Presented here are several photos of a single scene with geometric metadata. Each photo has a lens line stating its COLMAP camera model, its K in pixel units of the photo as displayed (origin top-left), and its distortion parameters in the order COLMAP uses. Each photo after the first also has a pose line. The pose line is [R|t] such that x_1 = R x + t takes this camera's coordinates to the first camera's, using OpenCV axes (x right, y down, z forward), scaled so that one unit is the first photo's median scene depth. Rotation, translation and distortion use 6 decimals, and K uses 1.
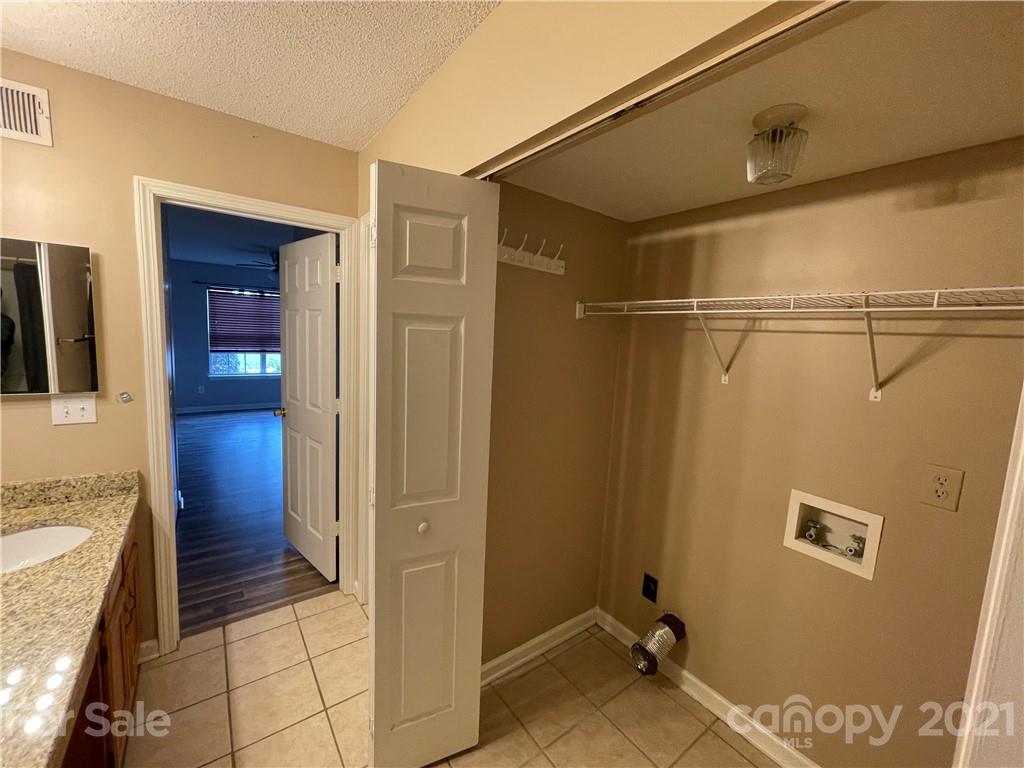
lens RADIAL K [[415.6, 0, 511.0], [0, 415.6, 381.8], [0, 0, 1]] dist [-0.006619, 0.002587]
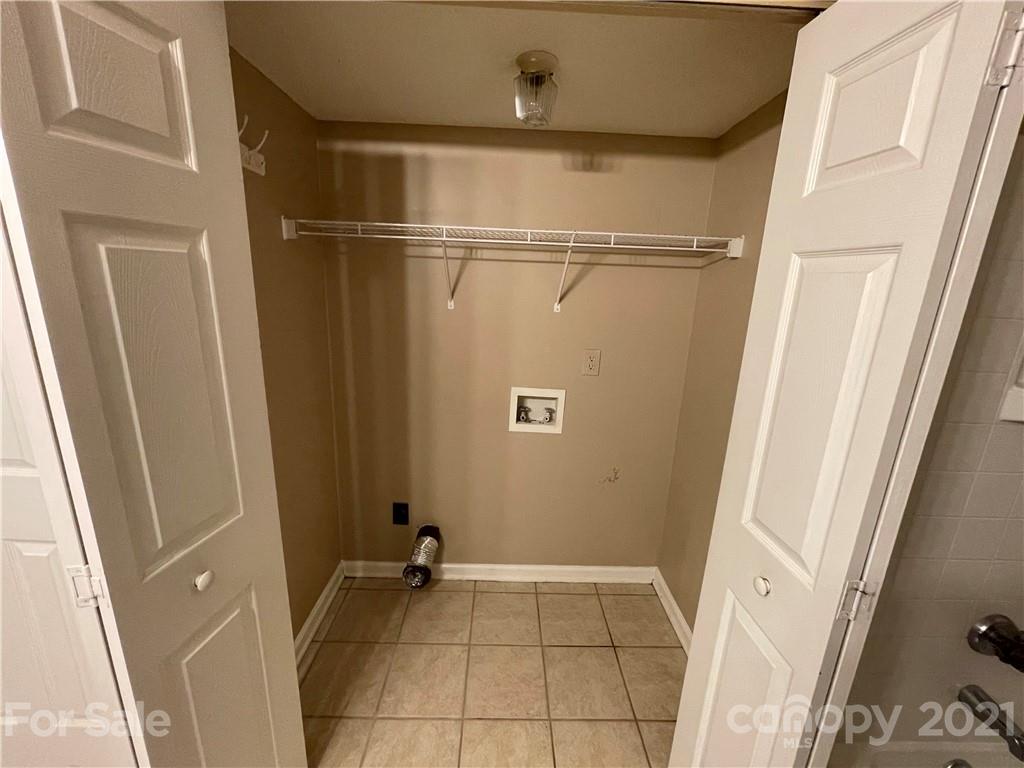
lens RADIAL K [[415.6, 0, 511.0], [0, 415.6, 381.8], [0, 0, 1]] dist [-0.006619, 0.002587]
pose [[0.582249, -0.219590, 0.782794, -0.293710], [0.081621, 0.973757, 0.212449, -0.027817], [-0.808903, -0.059805, 0.584892, 0.226607]]
